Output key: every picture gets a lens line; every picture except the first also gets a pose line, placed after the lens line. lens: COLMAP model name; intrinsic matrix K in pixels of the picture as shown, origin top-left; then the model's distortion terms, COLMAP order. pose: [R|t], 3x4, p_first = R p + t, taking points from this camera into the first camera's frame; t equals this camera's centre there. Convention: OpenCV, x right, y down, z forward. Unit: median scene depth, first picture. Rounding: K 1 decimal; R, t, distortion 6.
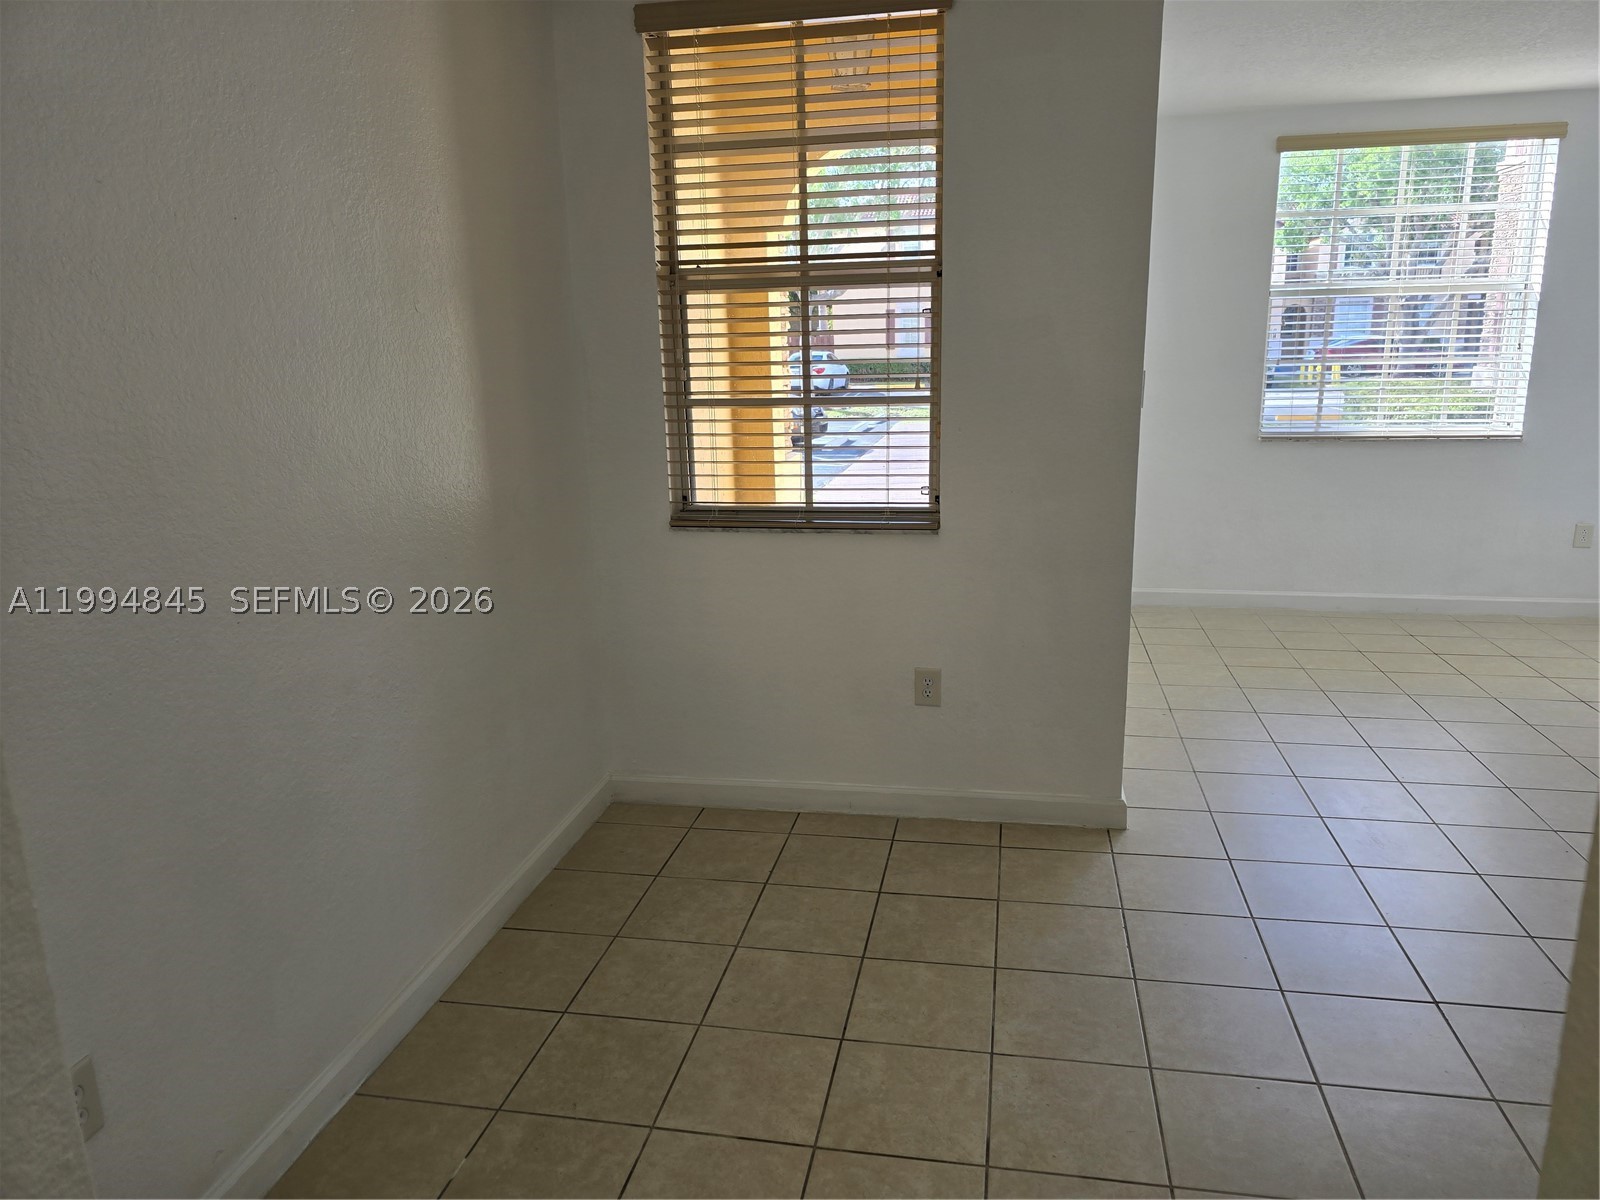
lens RADIAL K [[1084.2, 0, 830.5], [0, 1084.2, 637.3], [0, 0, 1]] dist [0.039484, -0.035577]
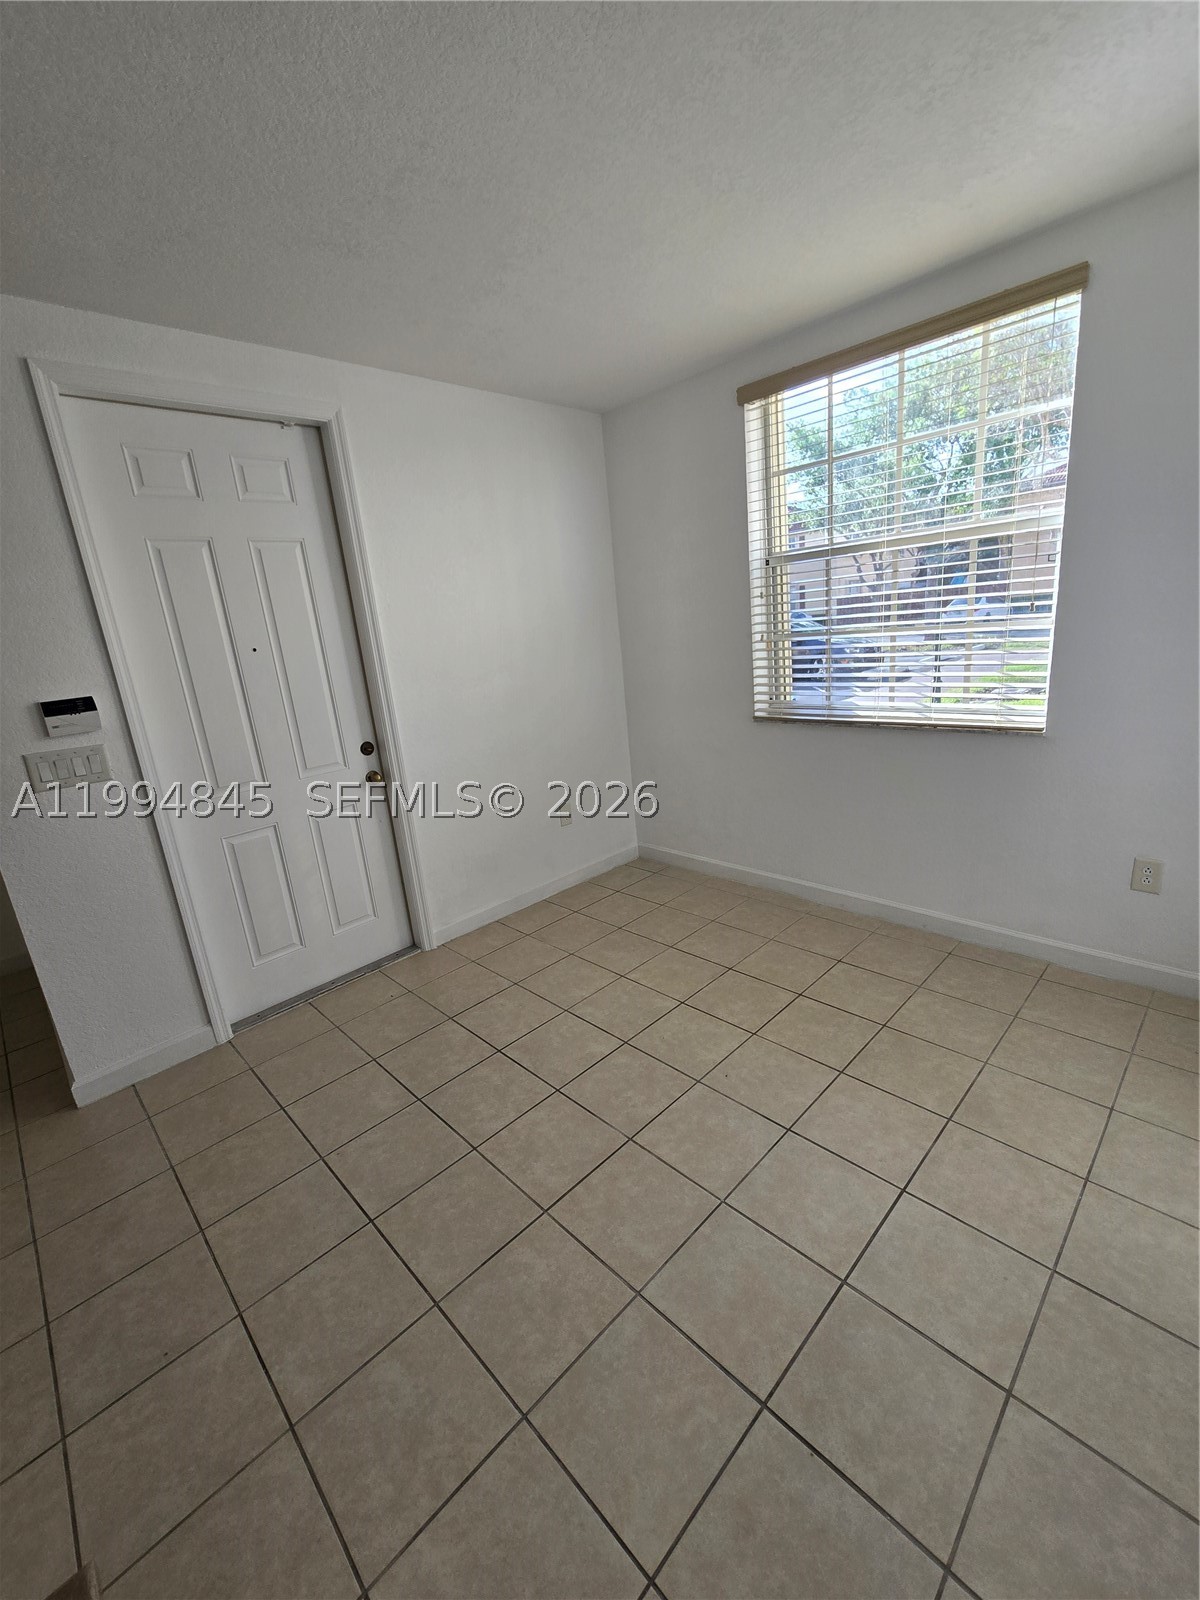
lens RADIAL K [[656.1, 0, 610.4], [0, 656.1, 801.3], [0, 0, 1]] dist [-0.003370, 0.000920]
pose [[0.811306, 0.103984, -0.575299, 0.667147], [-0.065755, 0.994041, 0.086941, -0.156837], [0.580911, -0.032707, 0.813309, 0.481183]]
